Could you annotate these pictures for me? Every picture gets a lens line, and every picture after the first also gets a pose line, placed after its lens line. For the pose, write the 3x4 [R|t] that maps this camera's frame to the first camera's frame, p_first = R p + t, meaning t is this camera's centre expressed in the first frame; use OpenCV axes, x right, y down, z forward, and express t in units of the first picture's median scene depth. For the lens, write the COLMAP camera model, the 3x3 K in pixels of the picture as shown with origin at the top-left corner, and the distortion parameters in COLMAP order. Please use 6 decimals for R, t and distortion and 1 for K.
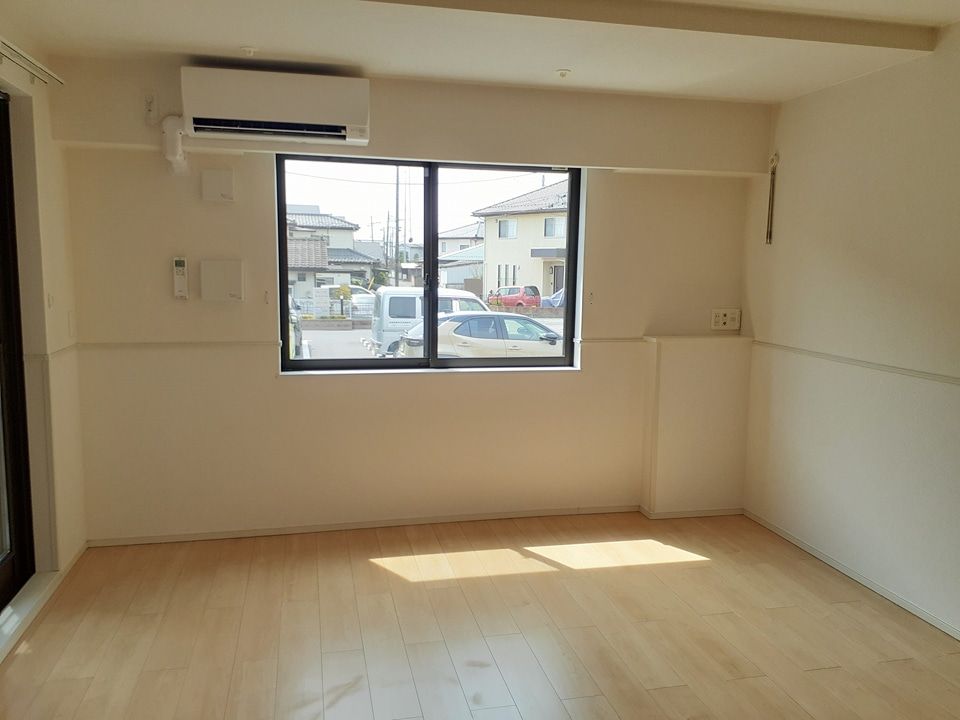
lens RADIAL K [[769.8, 0, 480.0], [0, 769.8, 360.0], [0, 0, 1]] dist [0.028029, -0.007122]
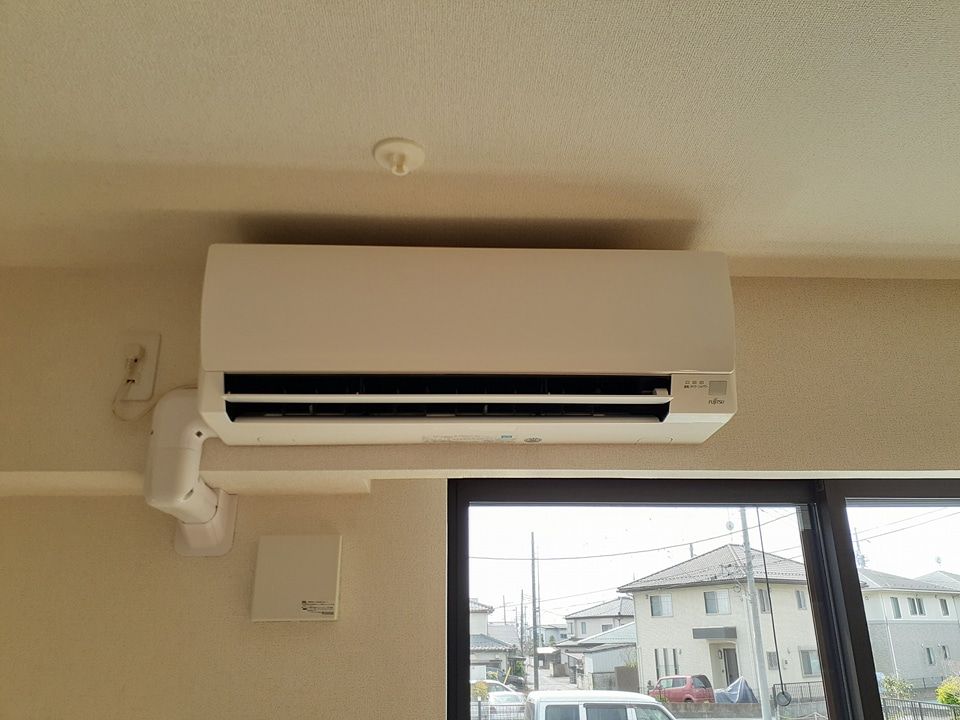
lens RADIAL K [[769.8, 0, 480.0], [0, 769.8, 360.0], [0, 0, 1]] dist [0.028029, -0.007122]
pose [[0.986198, -0.085369, -0.141867, -0.039395], [0.010622, 0.887685, -0.460328, -0.030146], [0.165232, 0.452468, 0.876340, 0.132575]]
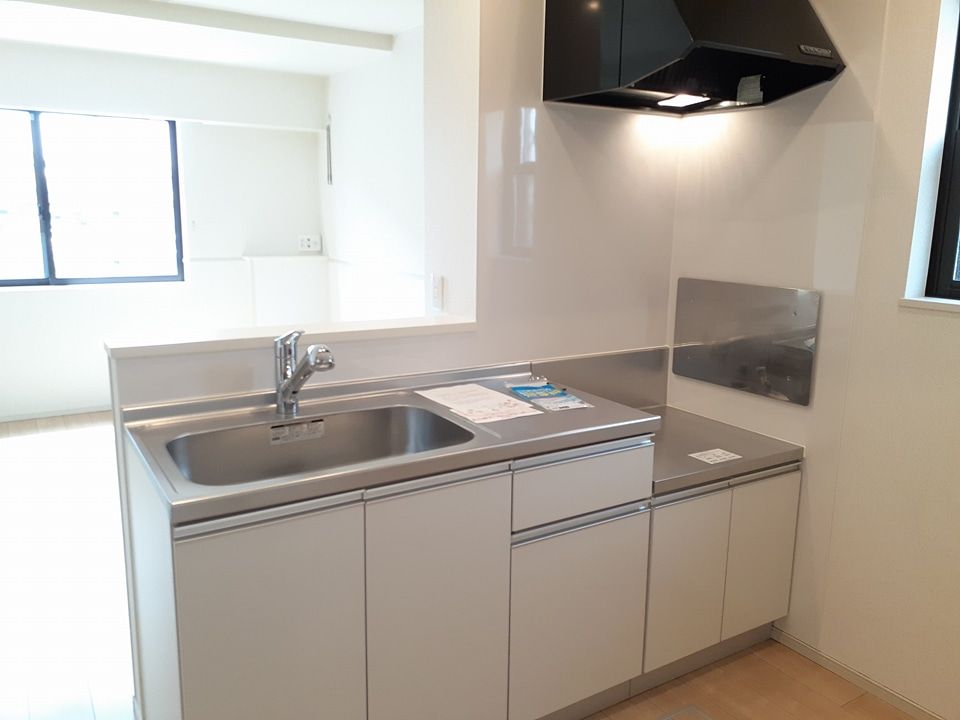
lens RADIAL K [[769.8, 0, 480.0], [0, 769.8, 360.0], [0, 0, 1]] dist [0.028029, -0.007122]
pose [[0.945263, -0.063268, 0.320118, 0.039832], [0.043095, 0.996635, 0.069721, 0.016210], [-0.323452, -0.052109, 0.944809, -0.081859]]
